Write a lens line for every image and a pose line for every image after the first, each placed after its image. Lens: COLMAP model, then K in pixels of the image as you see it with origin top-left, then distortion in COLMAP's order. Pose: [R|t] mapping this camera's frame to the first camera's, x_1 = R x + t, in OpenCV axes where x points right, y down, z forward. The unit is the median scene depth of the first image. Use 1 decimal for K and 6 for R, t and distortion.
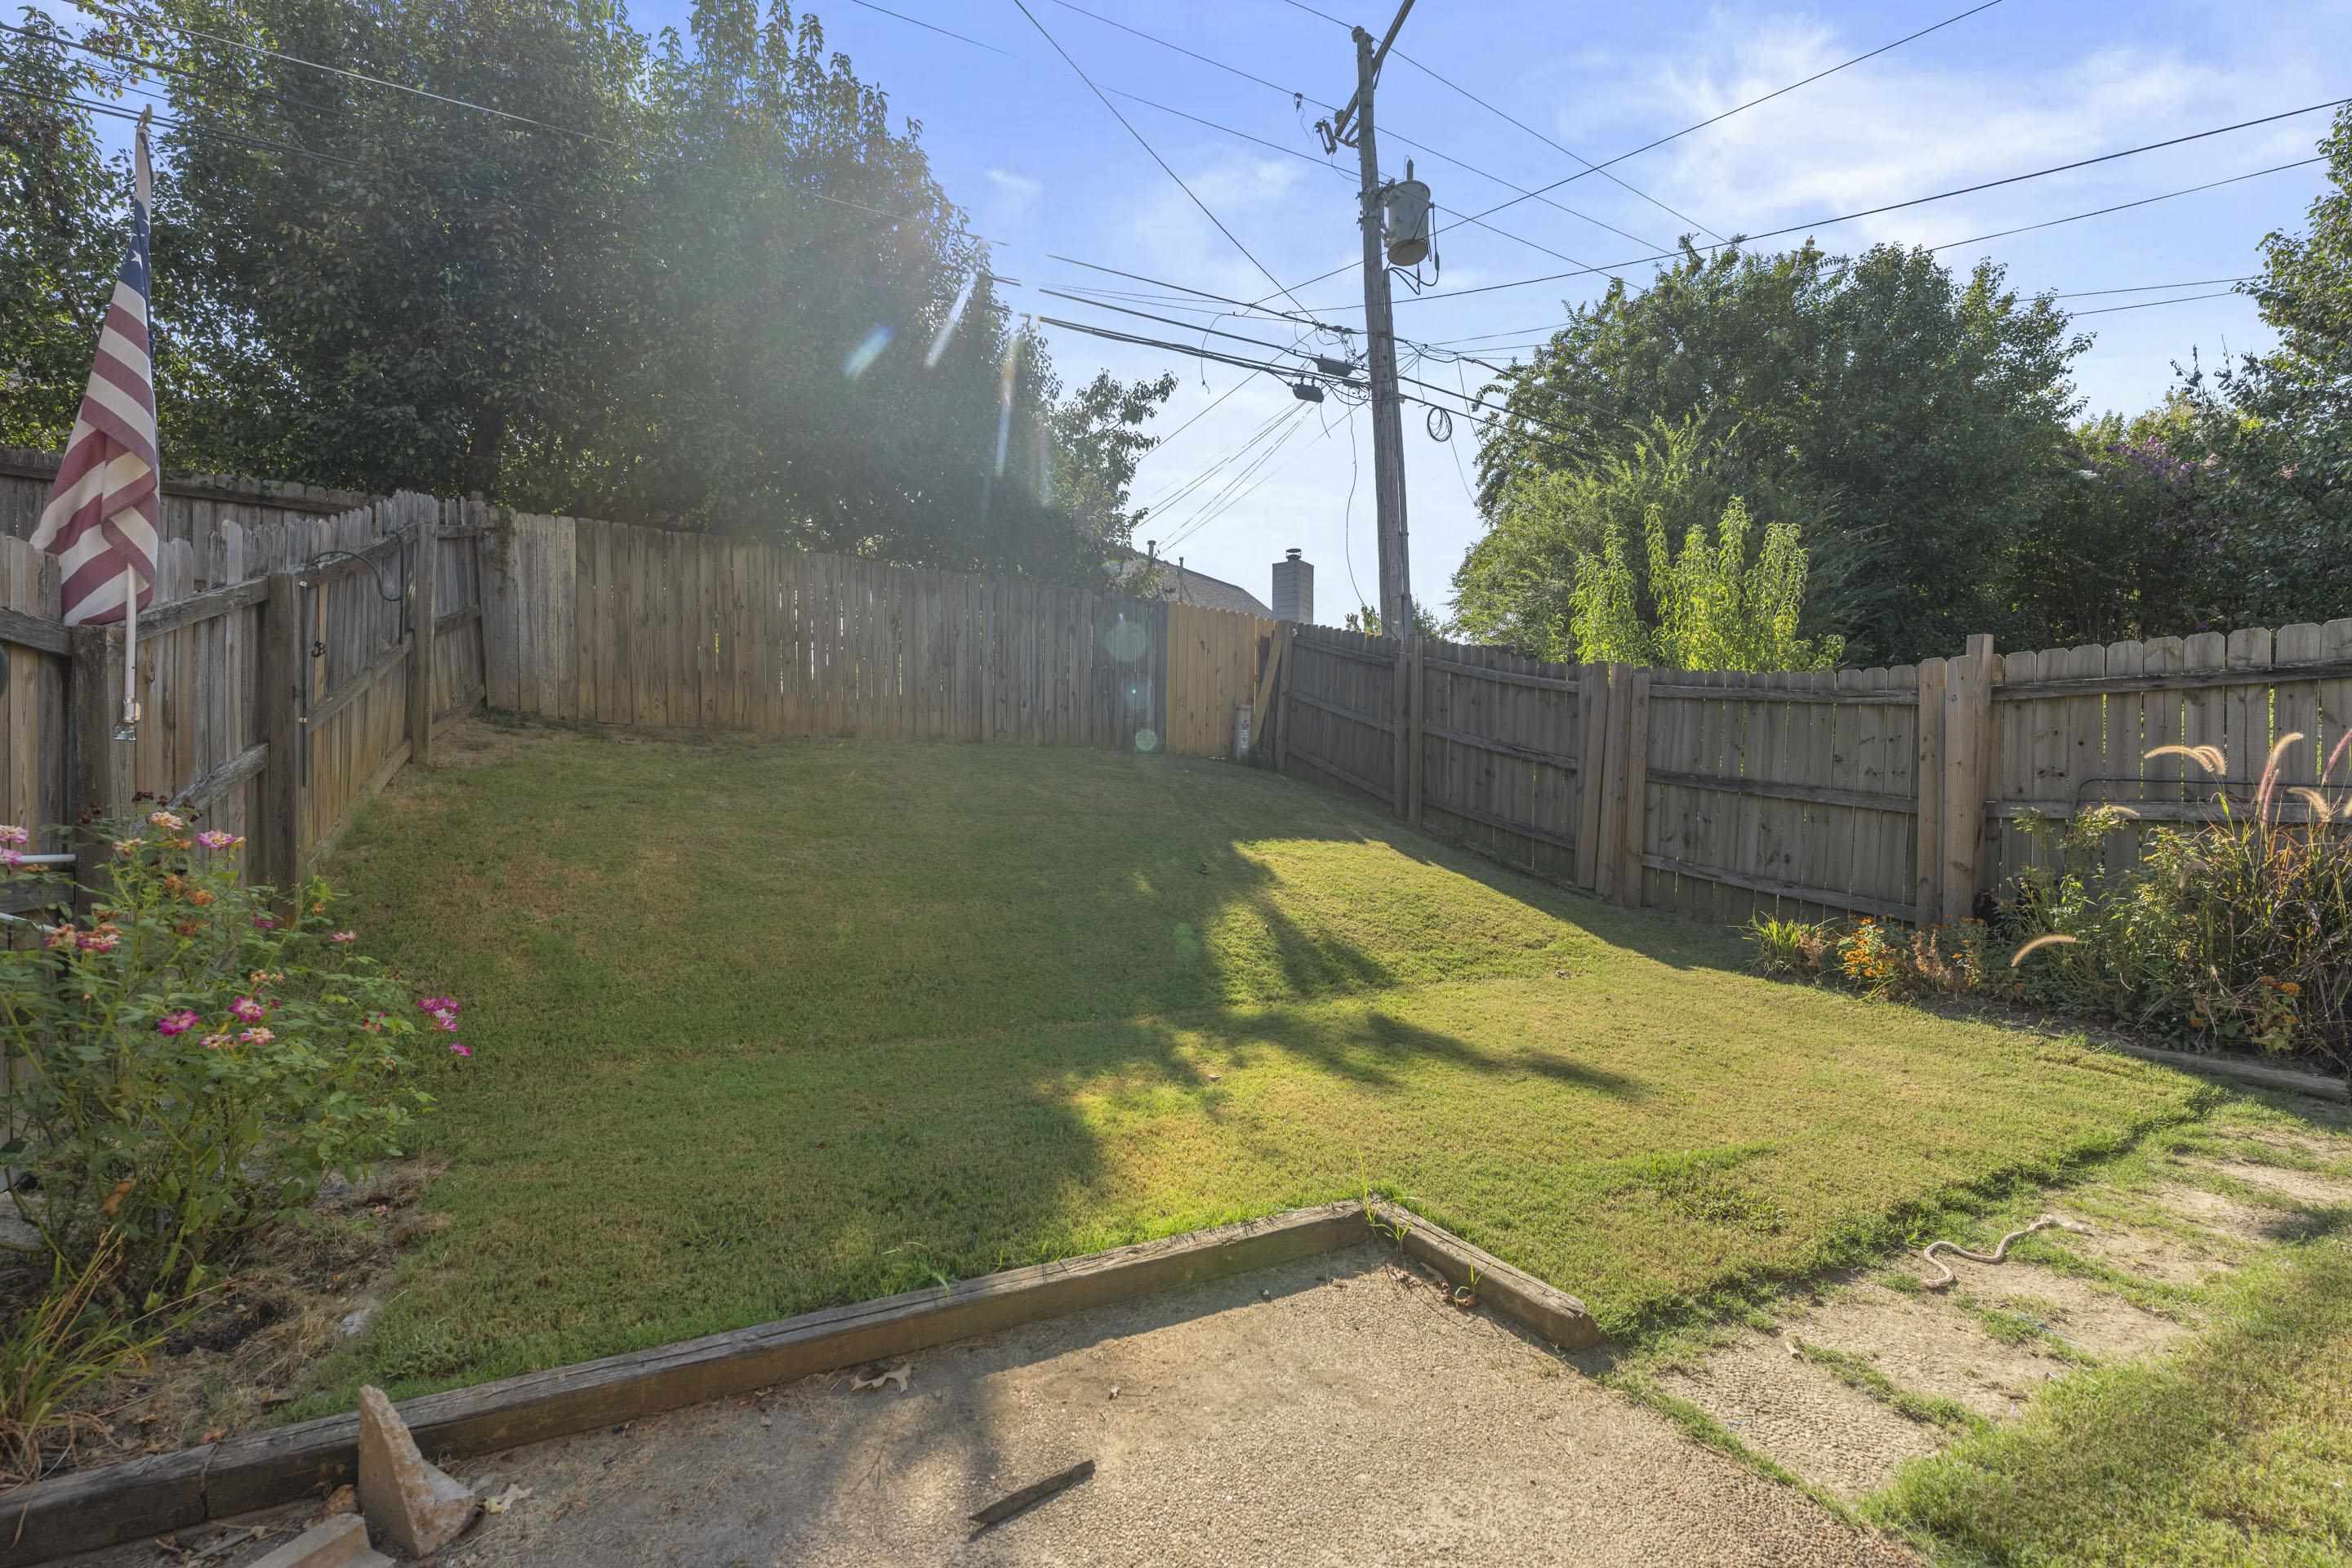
lens RADIAL K [[969.6, 0, 1171.3], [0, 969.6, 795.1], [0, 0, 1]] dist [-0.000612, 0.000462]
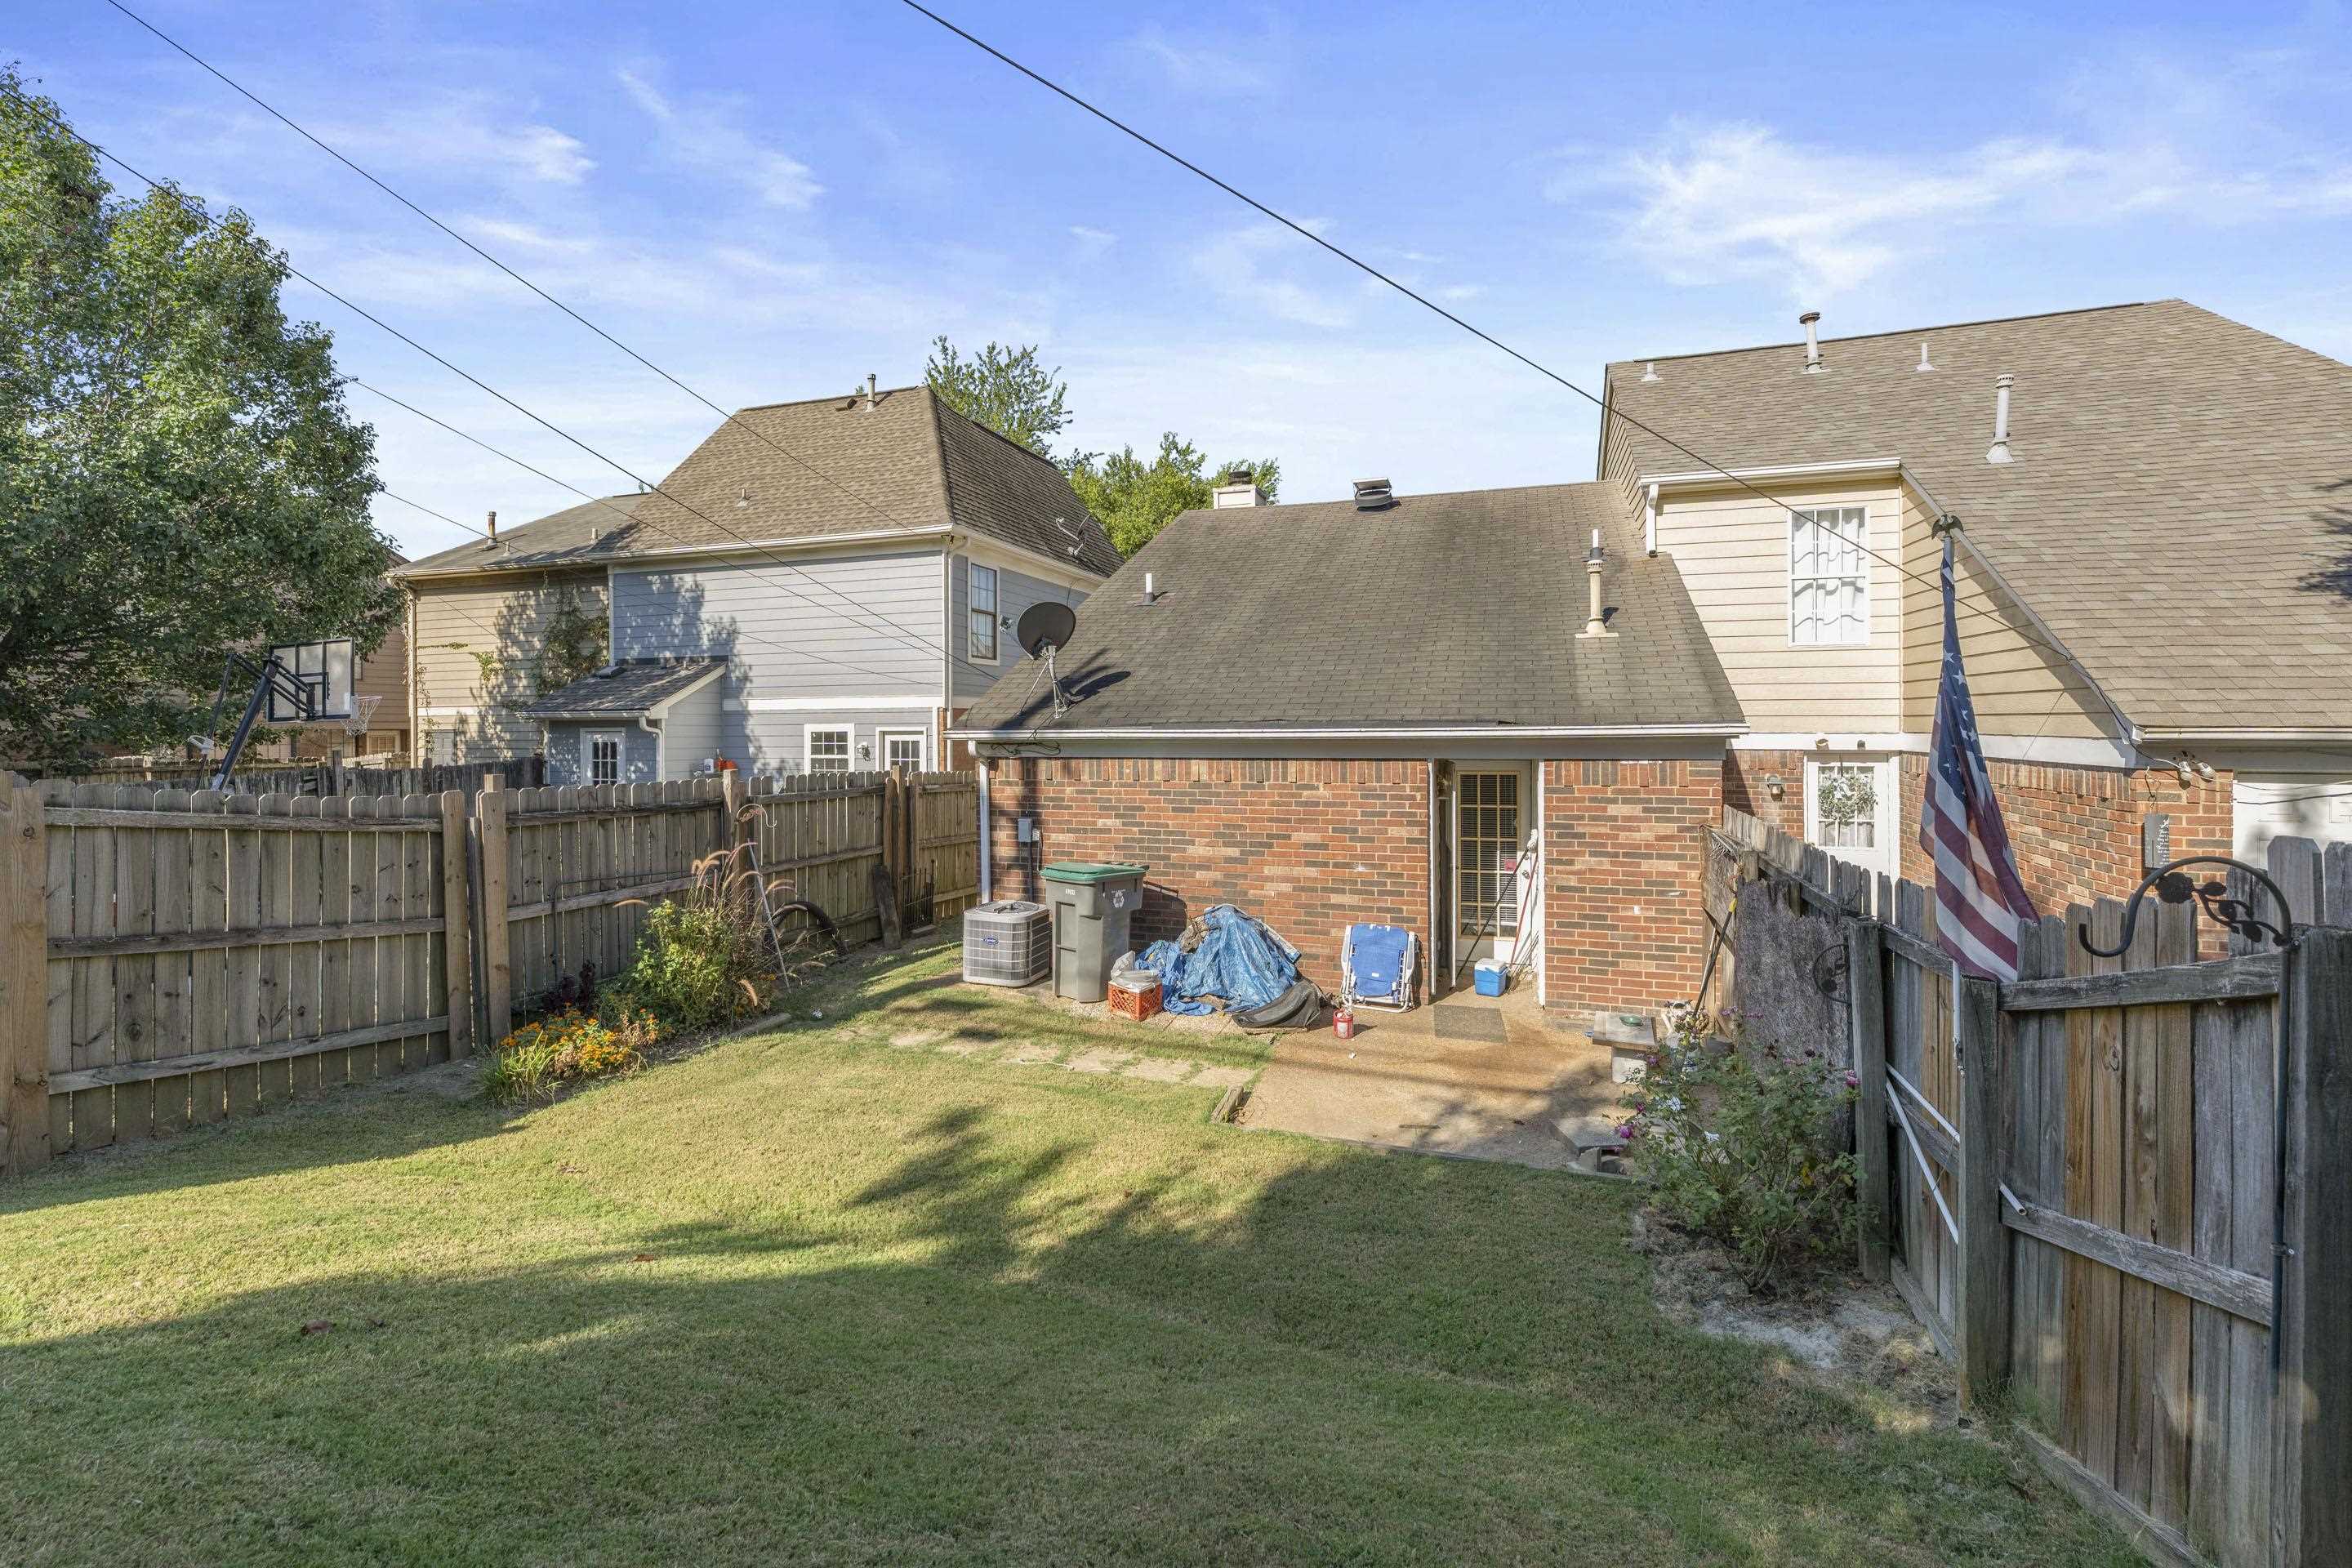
lens RADIAL K [[969.6, 0, 1157.3], [0, 969.6, 733.6], [0, 0, 1]] dist [-0.000612, 0.000462]
pose [[-0.672044, -0.005549, 0.740490, -0.933543], [-0.001576, 0.999980, 0.006062, -0.336946], [-0.740509, 0.002907, -0.672040, 1.790372]]
